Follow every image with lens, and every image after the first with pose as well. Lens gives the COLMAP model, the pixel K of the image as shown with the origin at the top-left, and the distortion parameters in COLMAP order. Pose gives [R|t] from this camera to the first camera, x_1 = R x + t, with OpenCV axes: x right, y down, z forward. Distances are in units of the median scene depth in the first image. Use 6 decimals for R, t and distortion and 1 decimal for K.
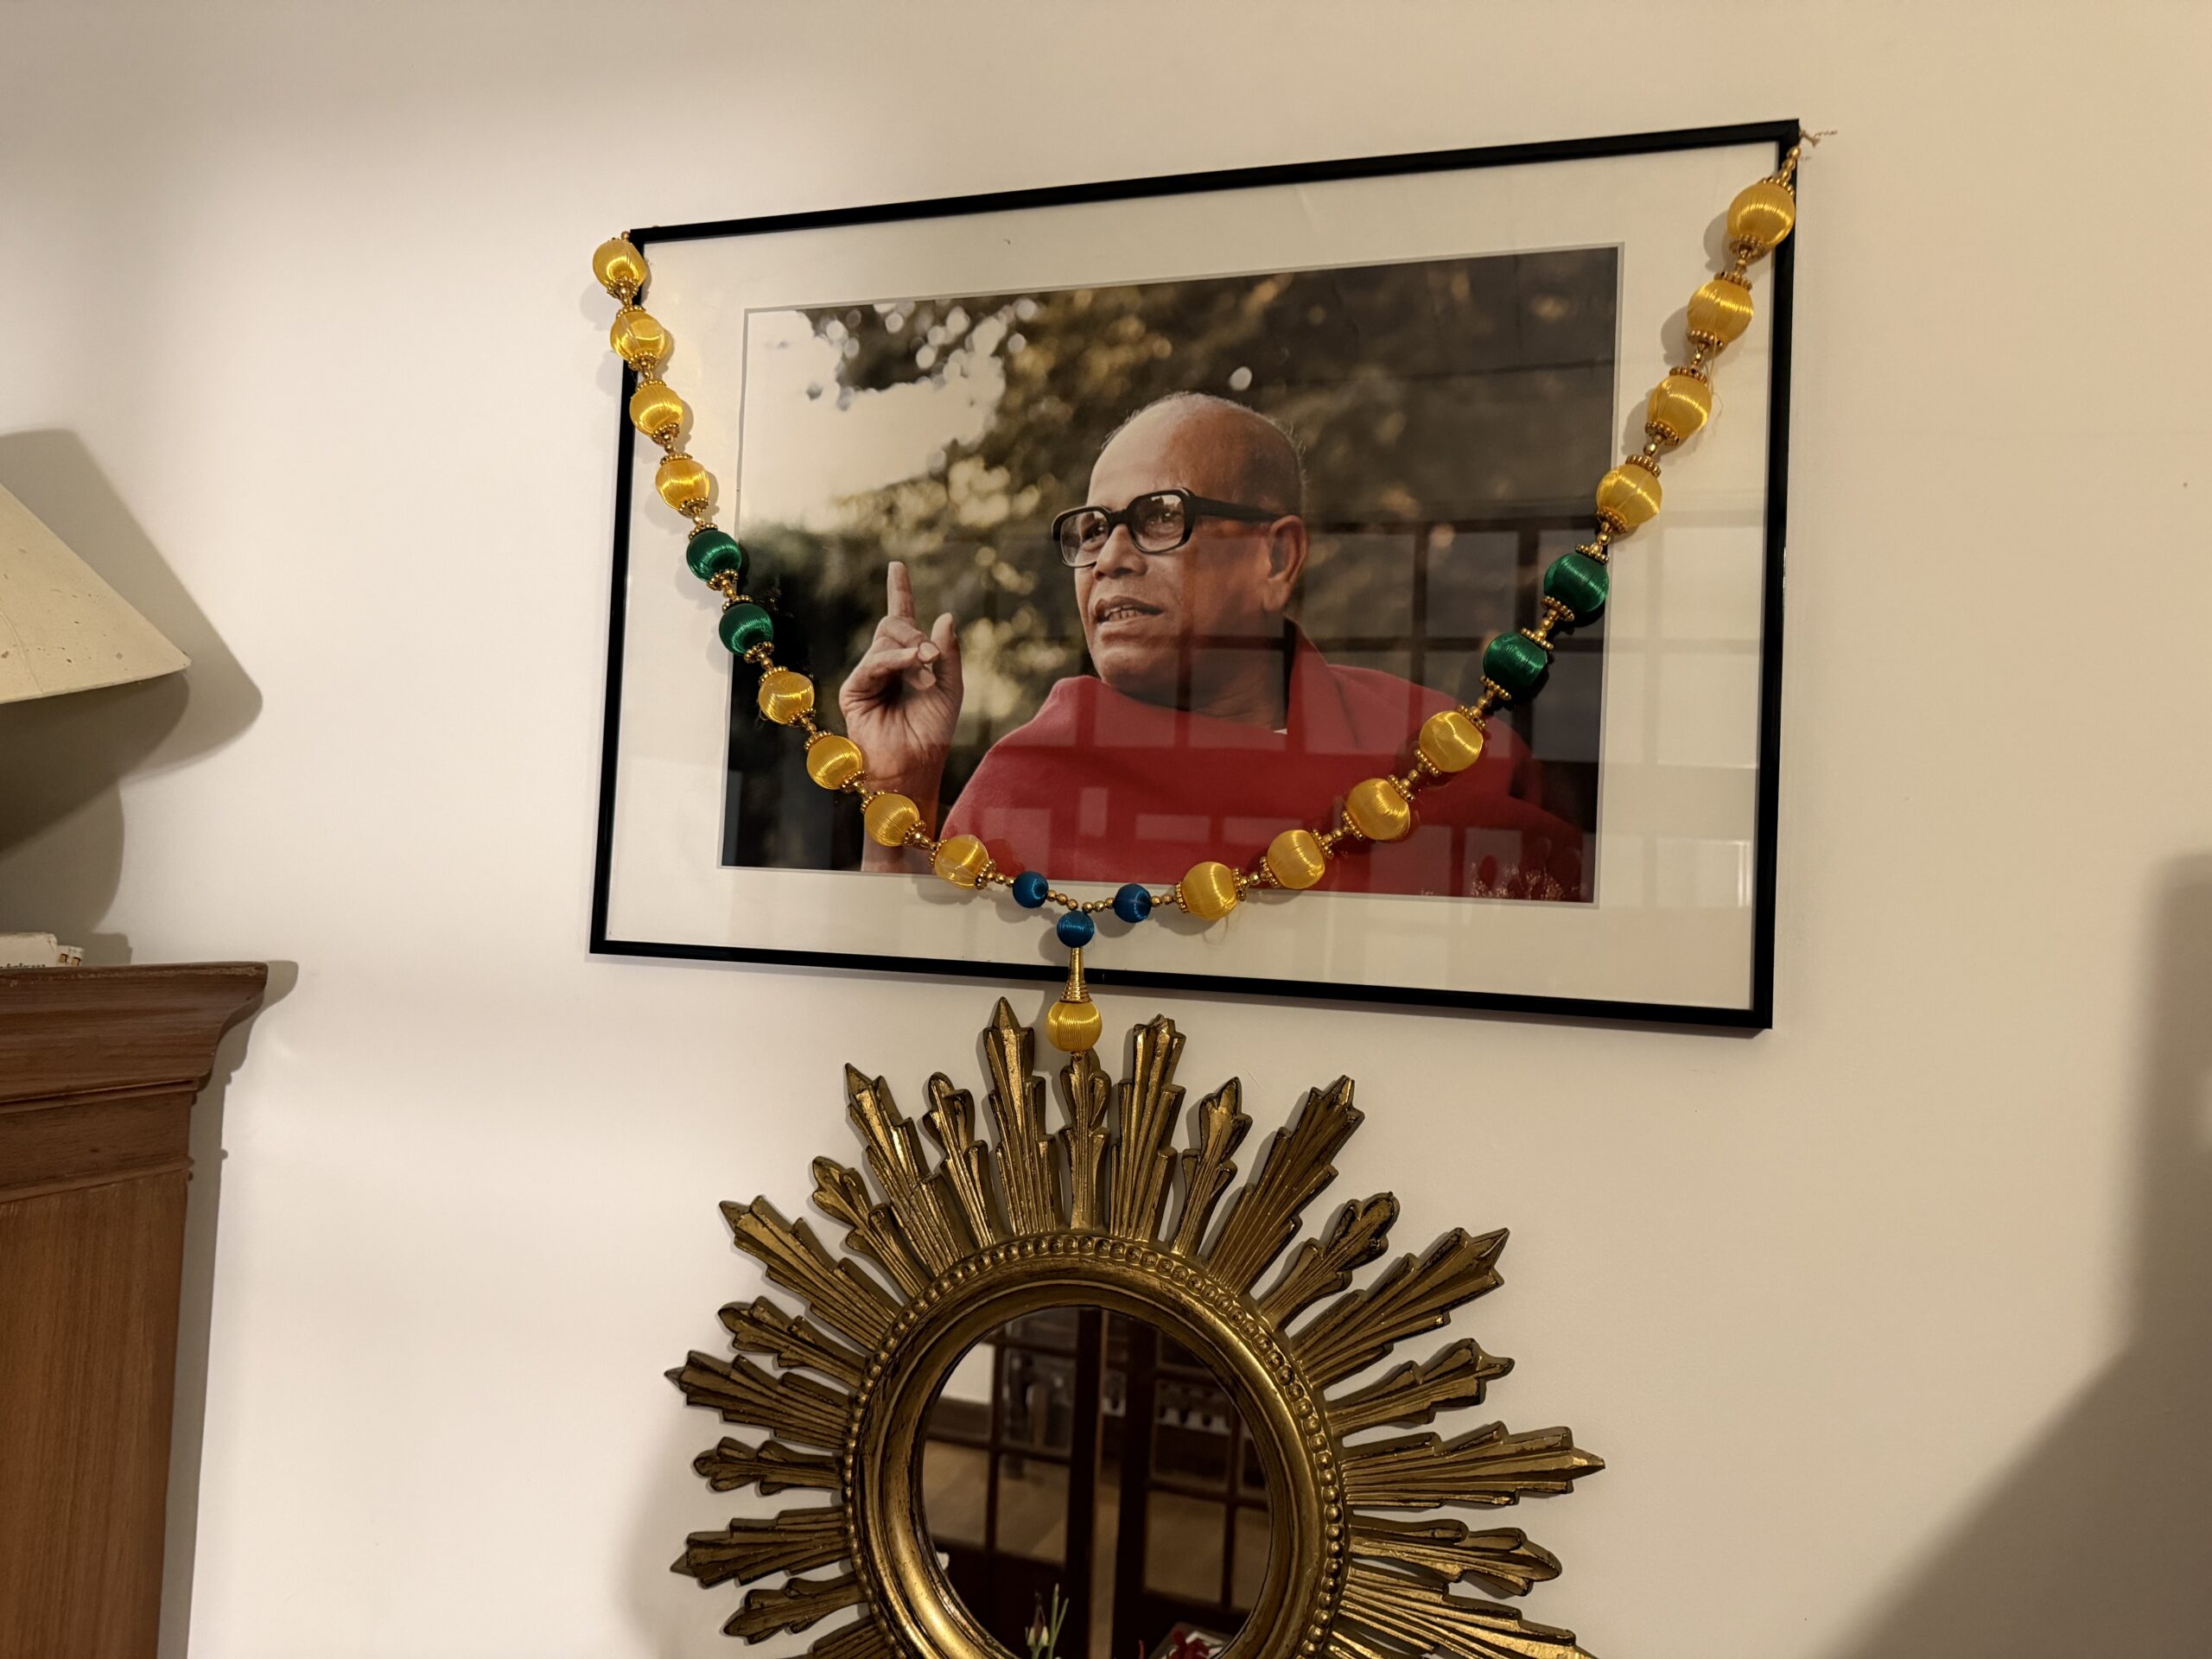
lens RADIAL K [[1552.0, 0, 1109.8], [0, 1552.0, 813.4], [0, 0, 1]] dist [0.086321, -0.004185]
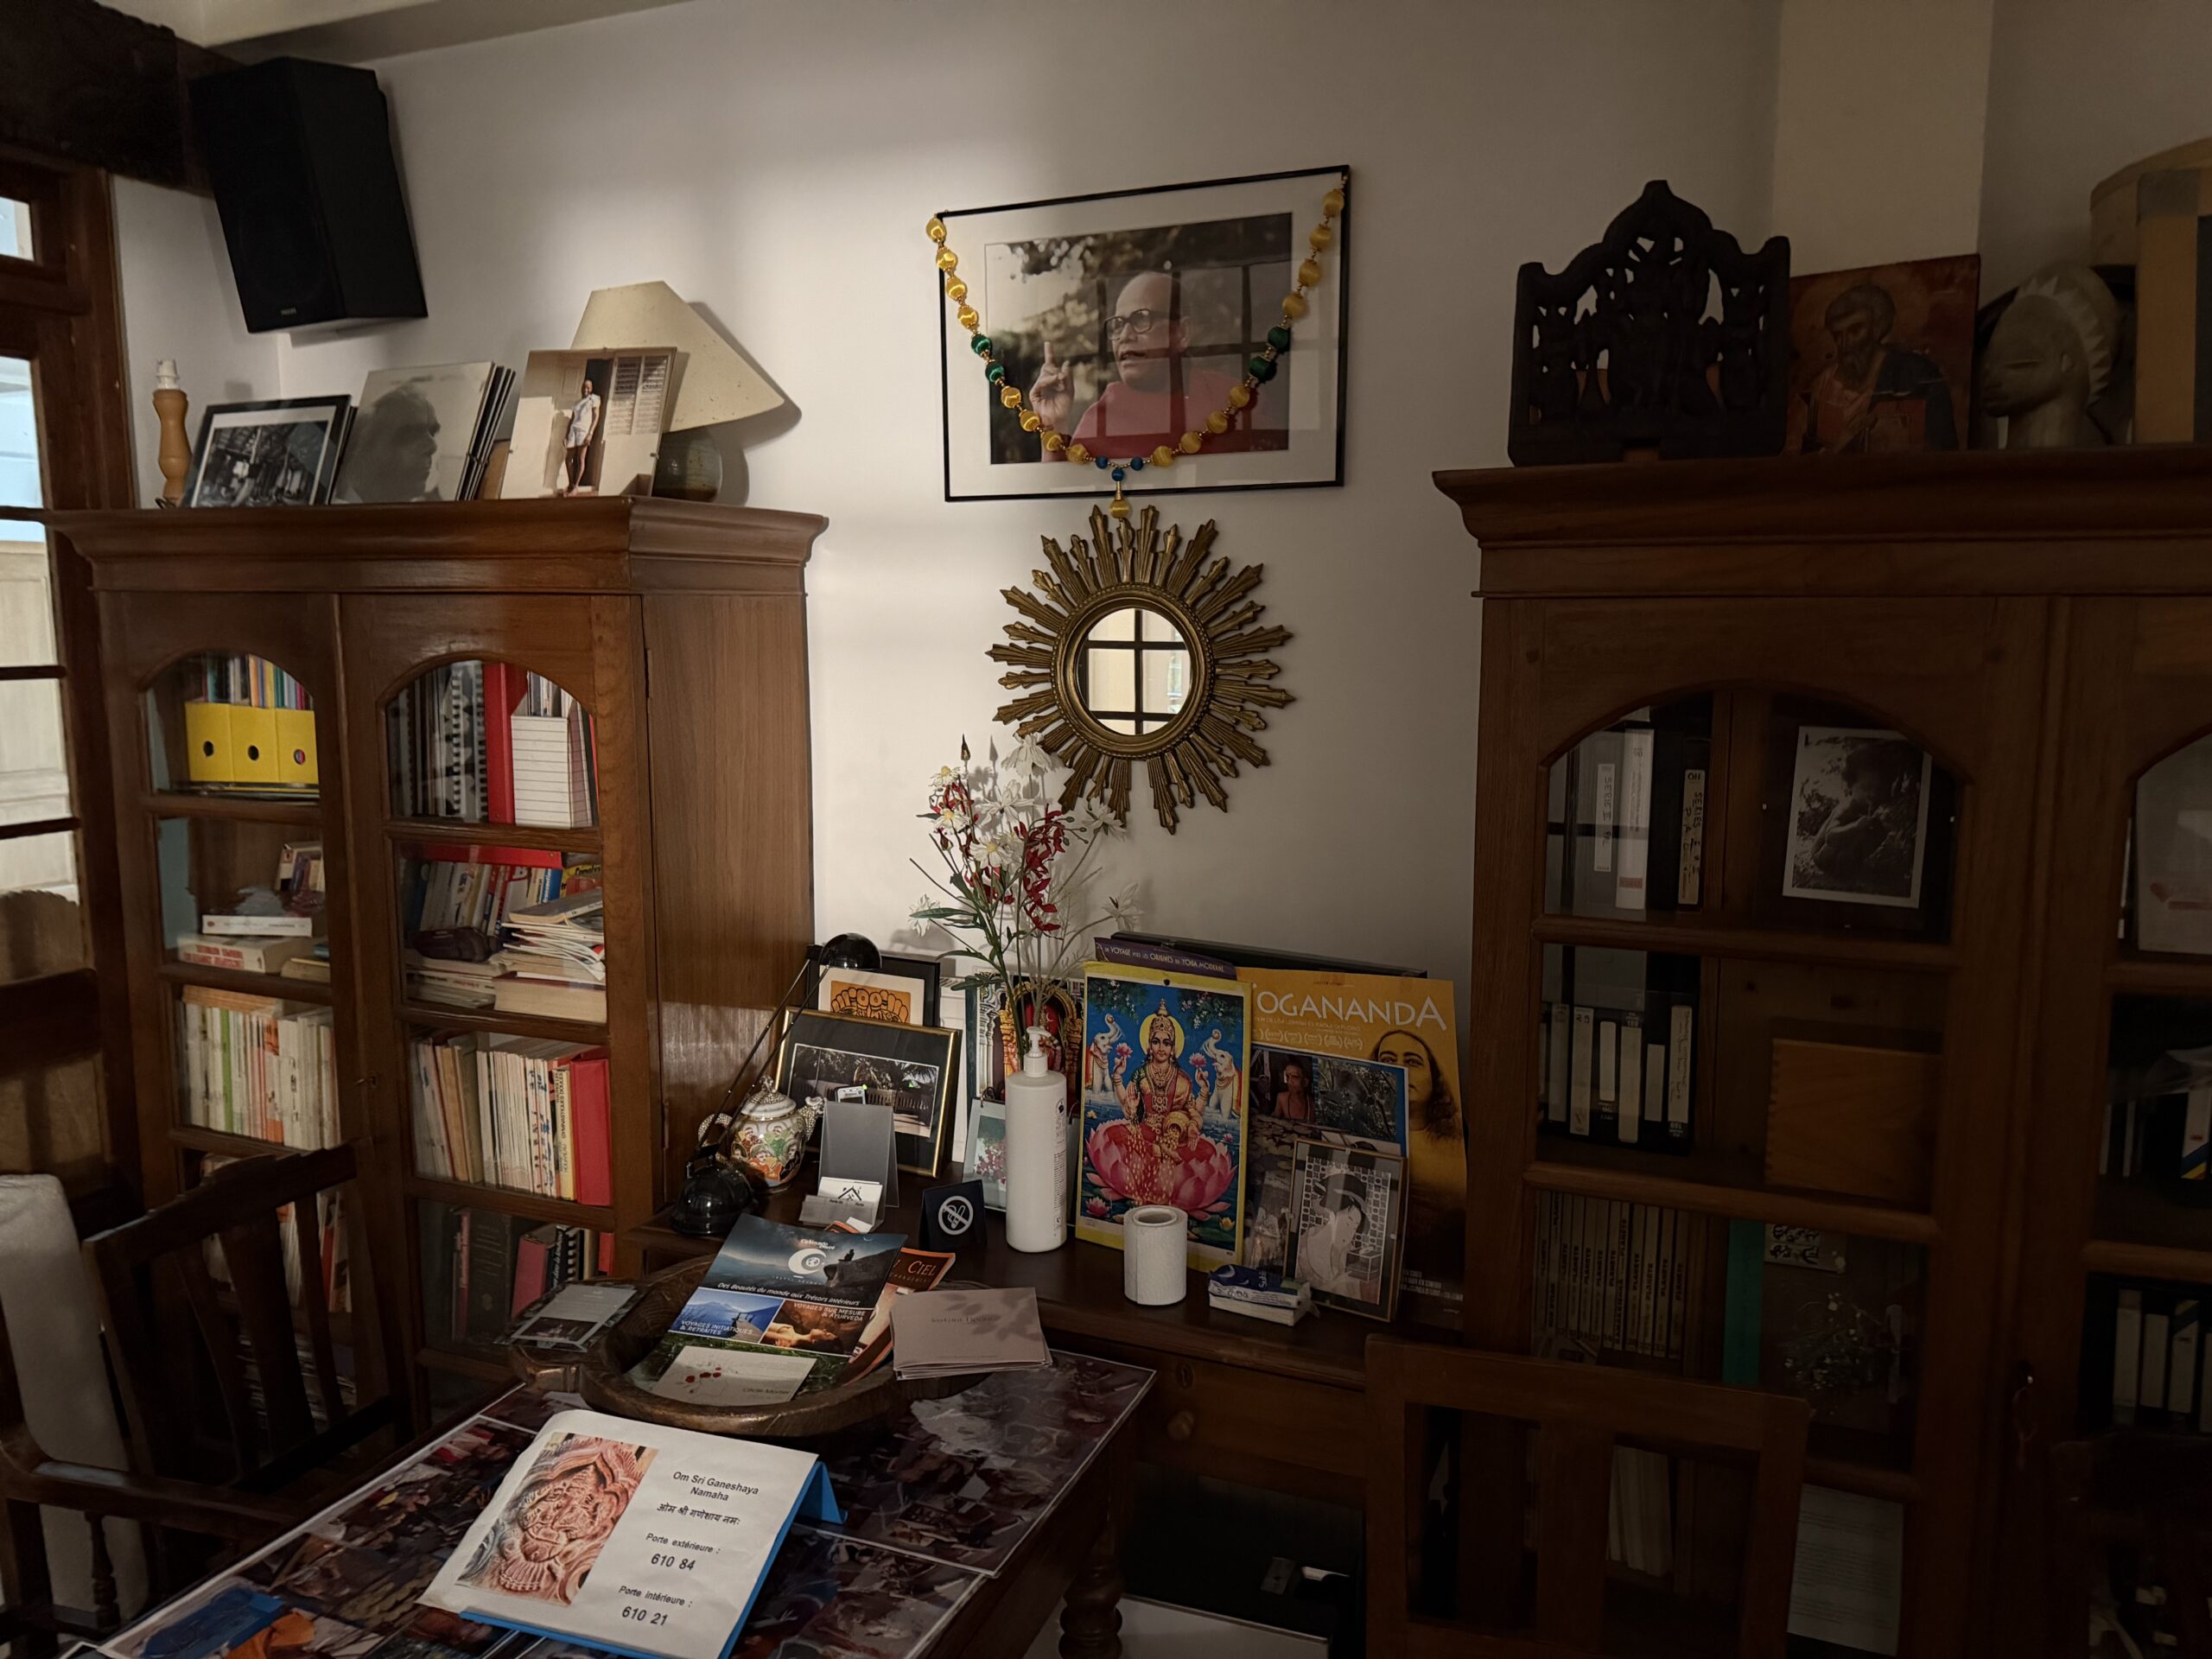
lens RADIAL K [[1552.0, 0, 1111.3], [0, 1552.0, 835.8], [0, 0, 1]] dist [0.086321, -0.004185]
pose [[0.995289, -0.041384, -0.087672, 0.176427], [0.056973, 0.981359, 0.183542, 0.187936], [0.078442, -0.187673, 0.979094, -1.820155]]
